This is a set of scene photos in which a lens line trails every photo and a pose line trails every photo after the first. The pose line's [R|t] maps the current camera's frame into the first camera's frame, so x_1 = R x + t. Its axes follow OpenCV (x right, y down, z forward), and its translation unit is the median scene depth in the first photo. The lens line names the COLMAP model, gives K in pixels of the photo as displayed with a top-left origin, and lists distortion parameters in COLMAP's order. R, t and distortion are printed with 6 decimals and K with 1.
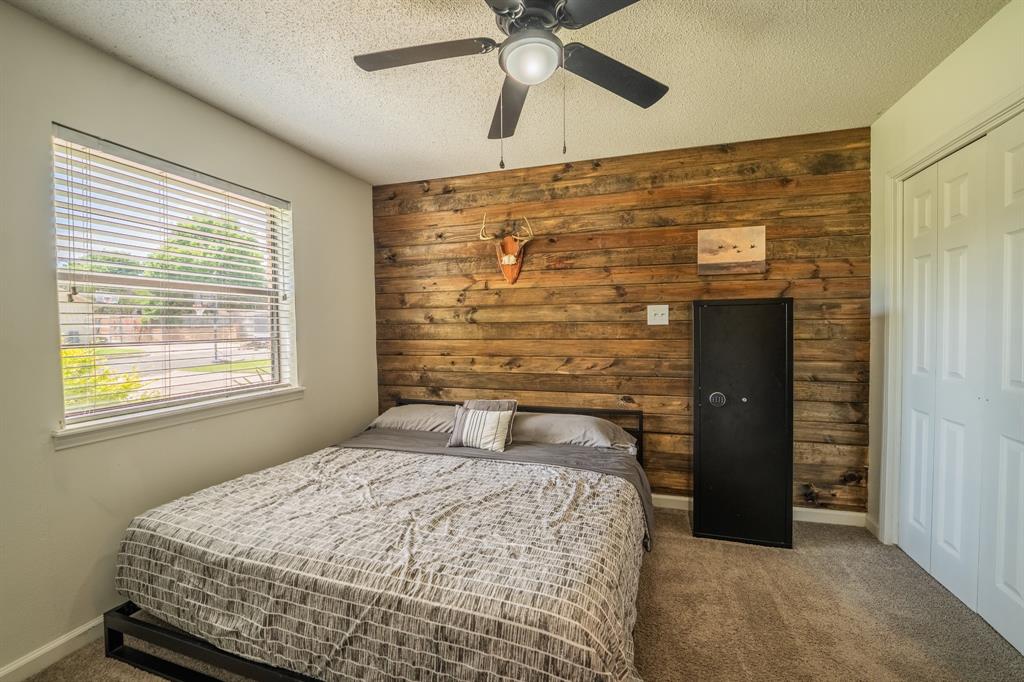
lens RADIAL K [[421.7, 0, 504.1], [0, 421.7, 341.6], [0, 0, 1]] dist [-0.031344, 0.004948]
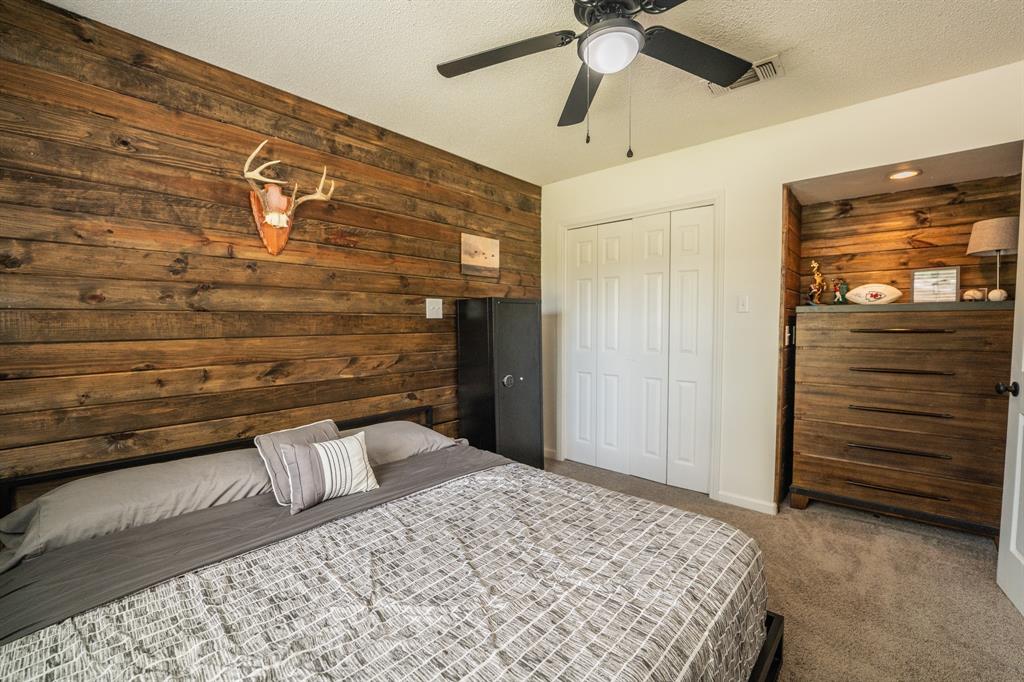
lens RADIAL K [[421.7, 0, 504.1], [0, 421.7, 341.6], [0, 0, 1]] dist [-0.031344, 0.004948]
pose [[0.420160, -0.033659, 0.906826, -0.472072], [0.029709, 0.999286, 0.023326, -0.002125], [-0.906964, 0.017140, 0.420860, 0.407042]]
